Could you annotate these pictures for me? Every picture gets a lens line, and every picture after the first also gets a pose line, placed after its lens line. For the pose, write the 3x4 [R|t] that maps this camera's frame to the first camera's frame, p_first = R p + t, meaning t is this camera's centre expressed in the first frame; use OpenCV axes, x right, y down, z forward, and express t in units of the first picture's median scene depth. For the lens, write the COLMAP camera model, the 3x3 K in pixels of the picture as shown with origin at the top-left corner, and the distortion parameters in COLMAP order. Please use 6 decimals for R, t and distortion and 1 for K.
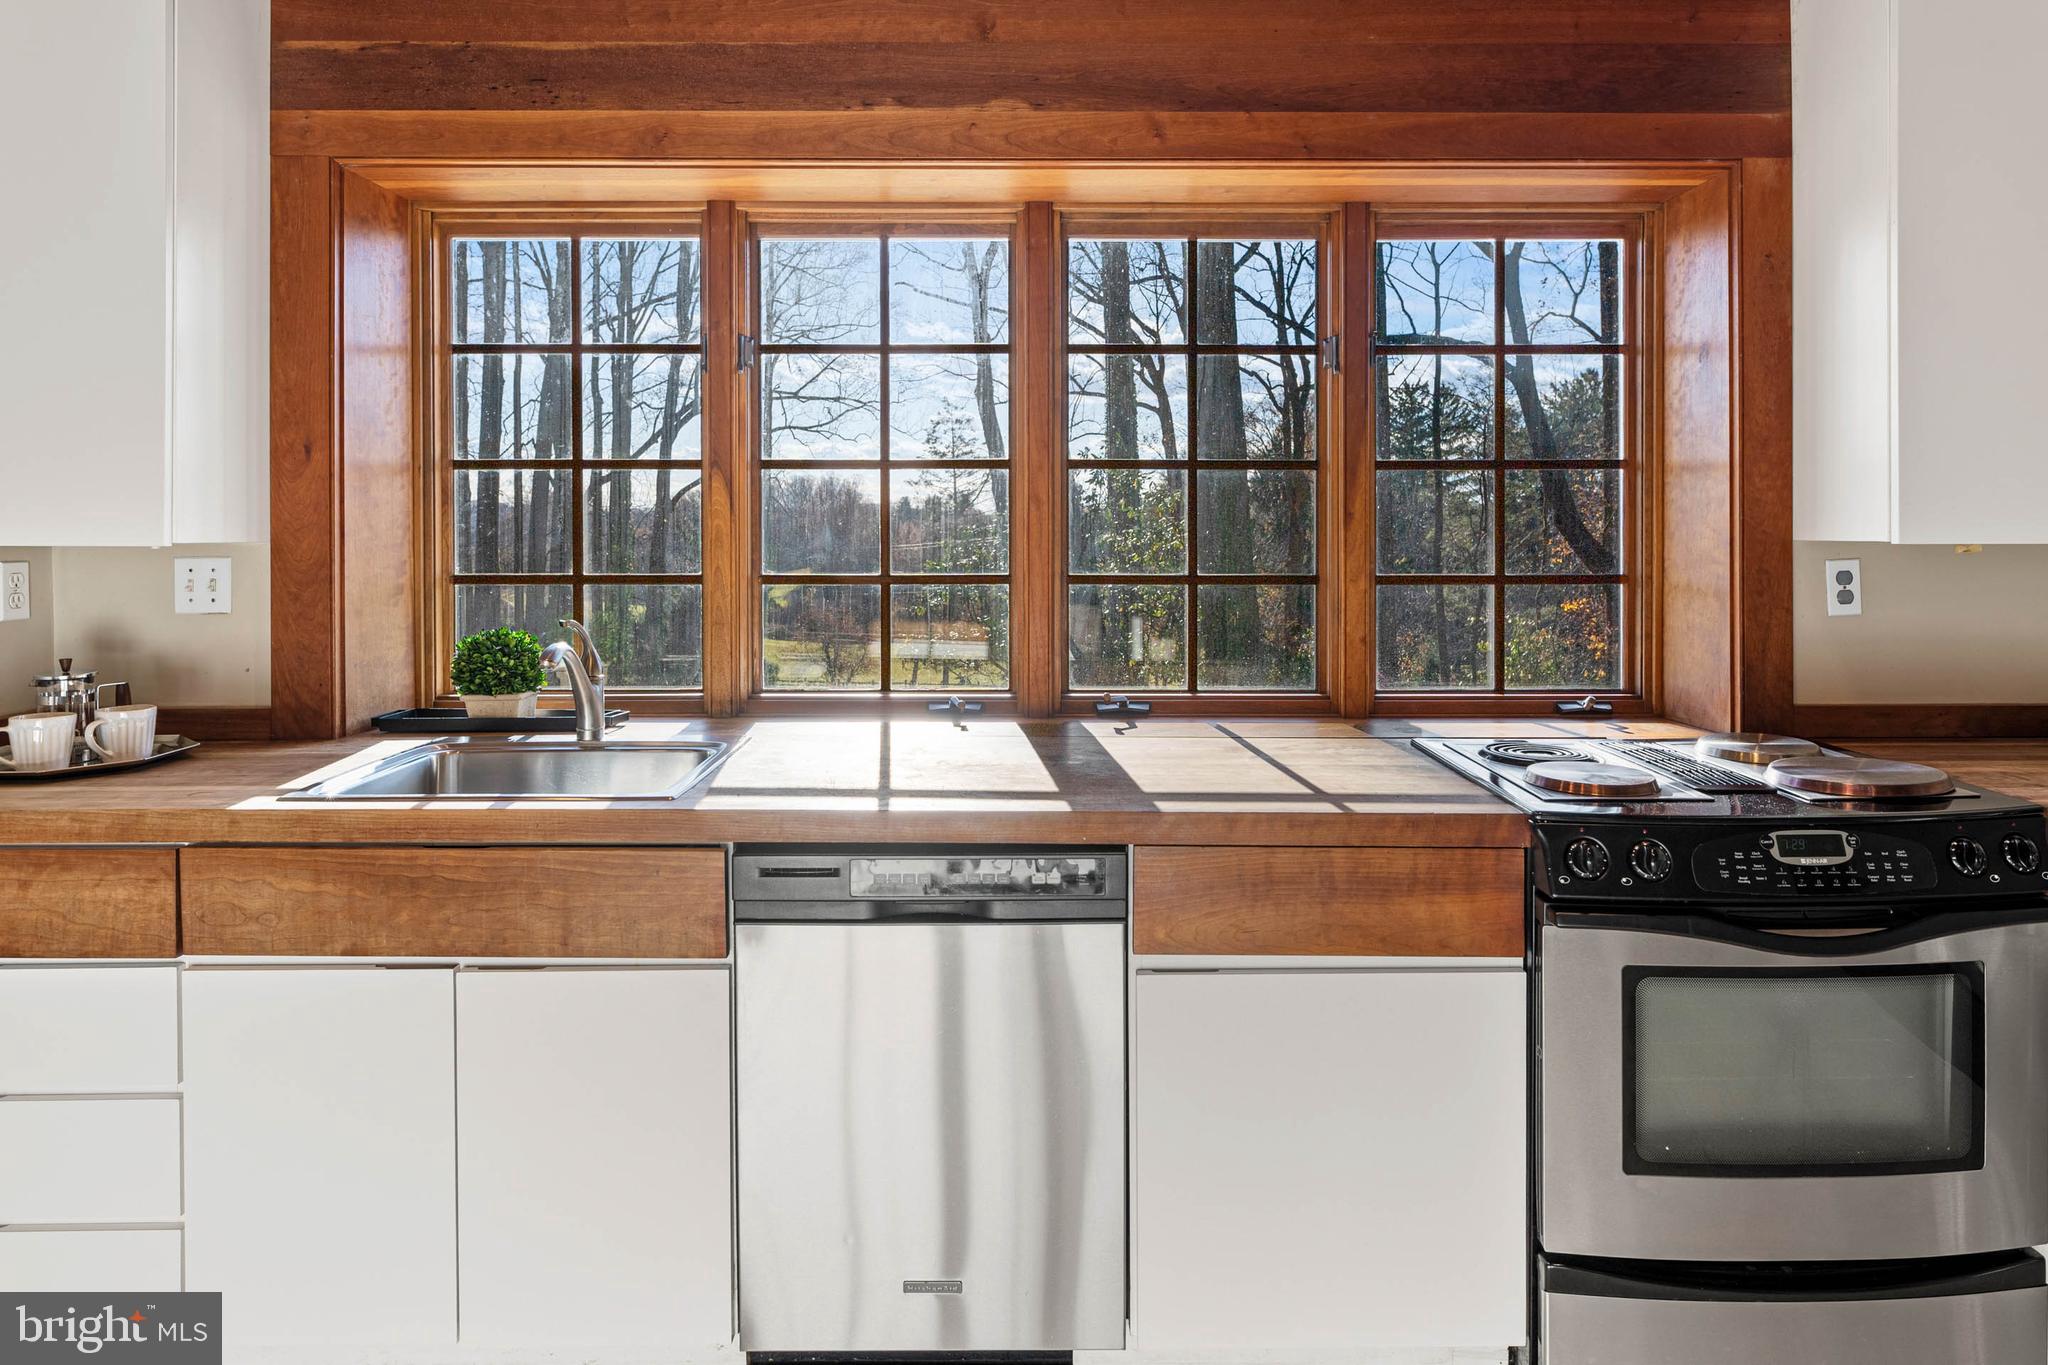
lens RADIAL K [[1232.1, 0, 1014.6], [0, 1232.1, 535.1], [0, 0, 1]] dist [-0.000610, -0.000003]
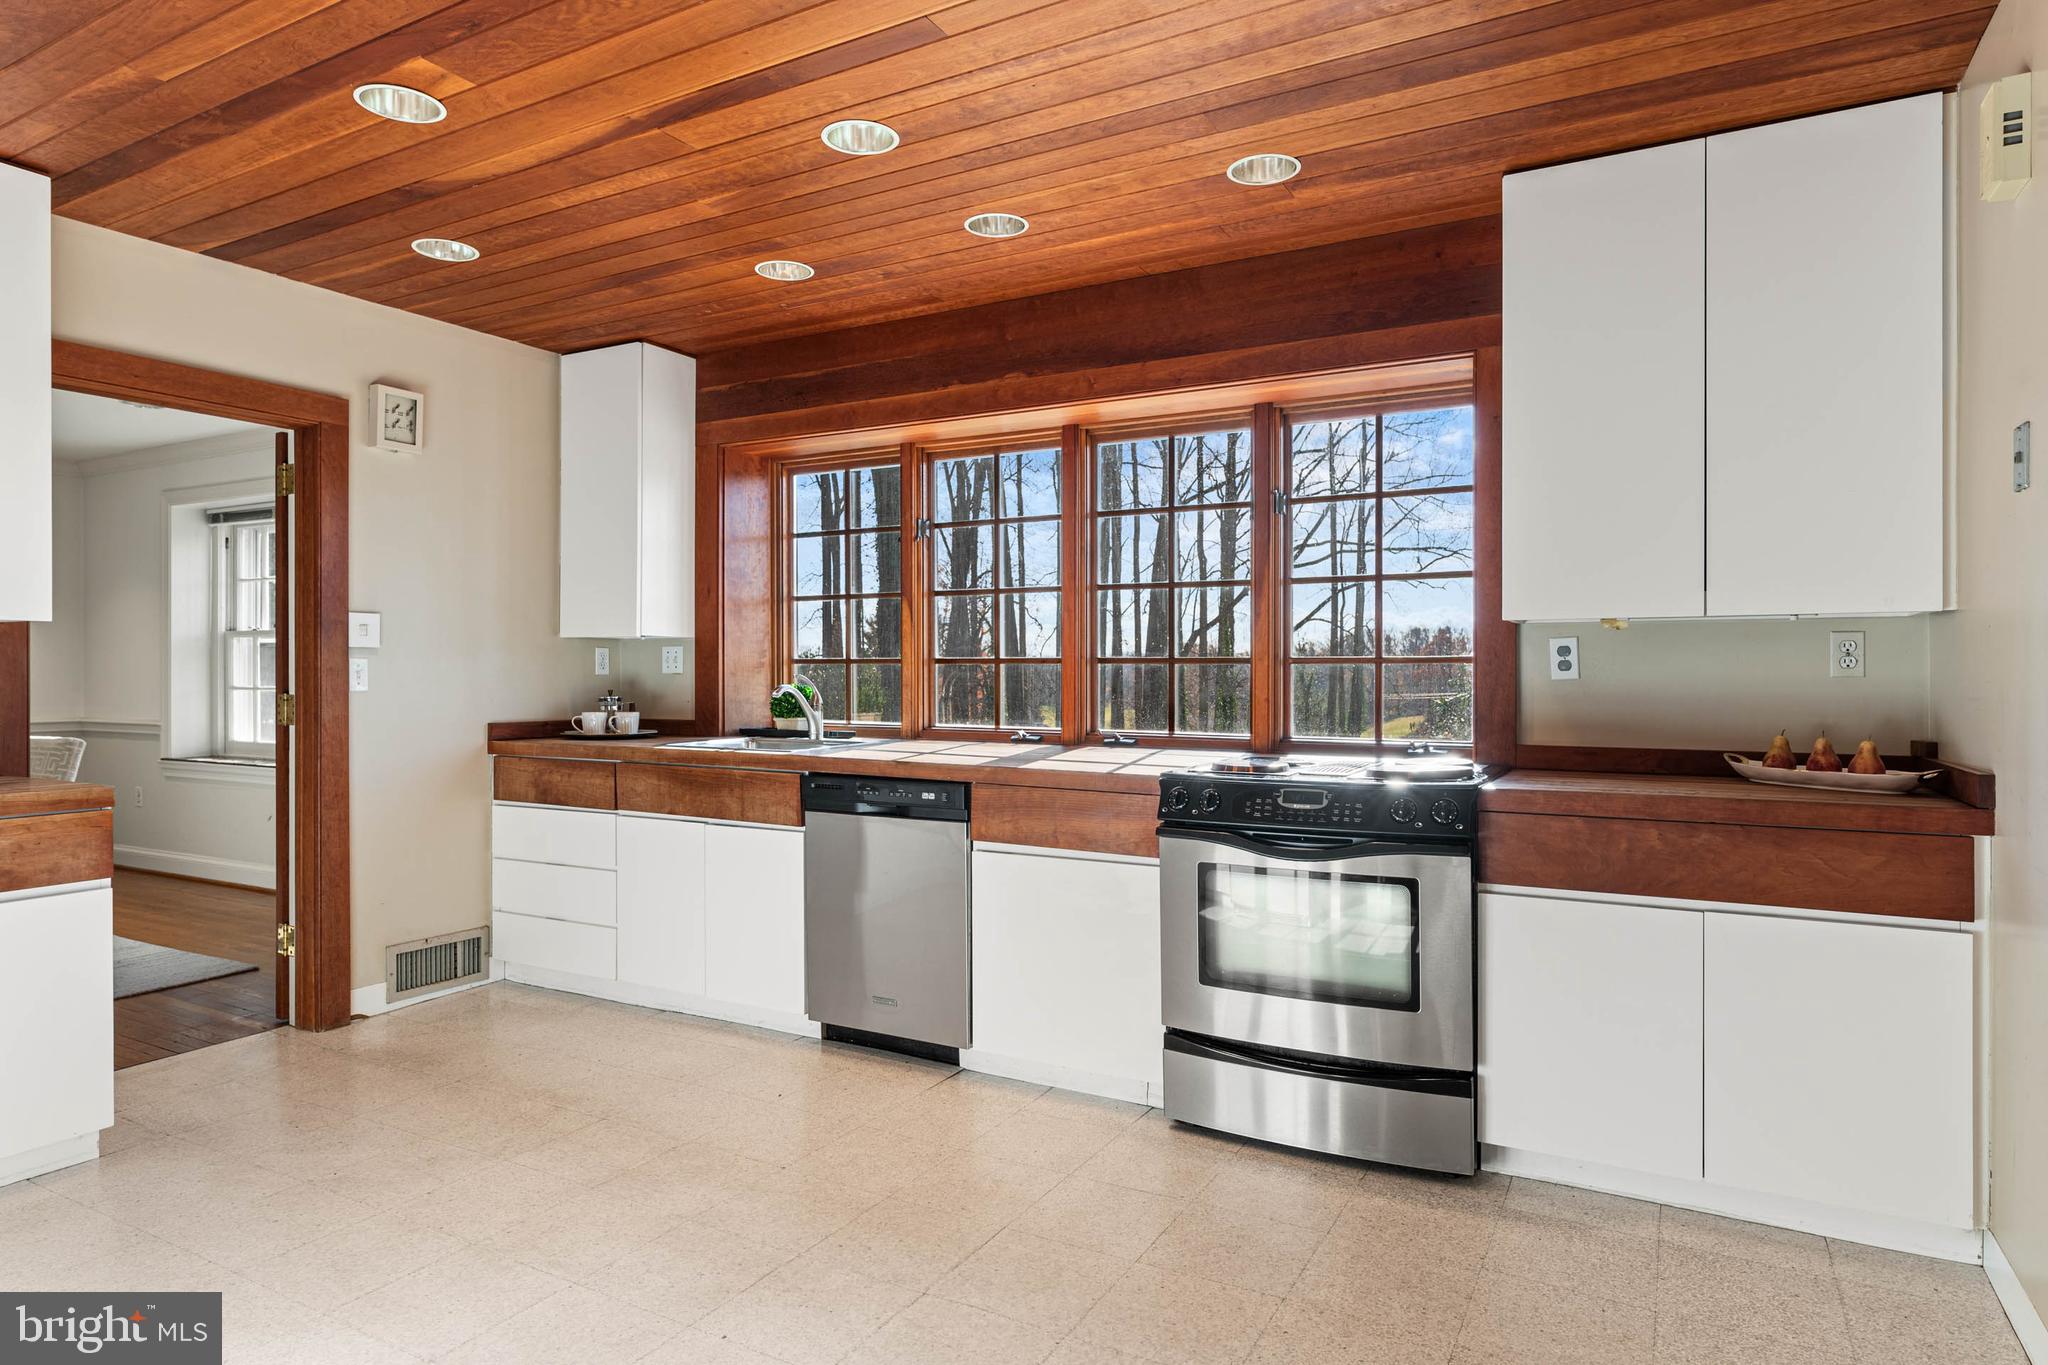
lens RADIAL K [[1183.3, 0, 1021.3], [0, 1183.3, 675.8], [0, 0, 1]] dist [0.001435, -0.004342]
pose [[0.868517, 0.003783, -0.495645, 0.819488], [-0.007728, 0.999953, -0.005910, 0.075611], [0.495600, 0.008963, 0.868505, -0.416460]]
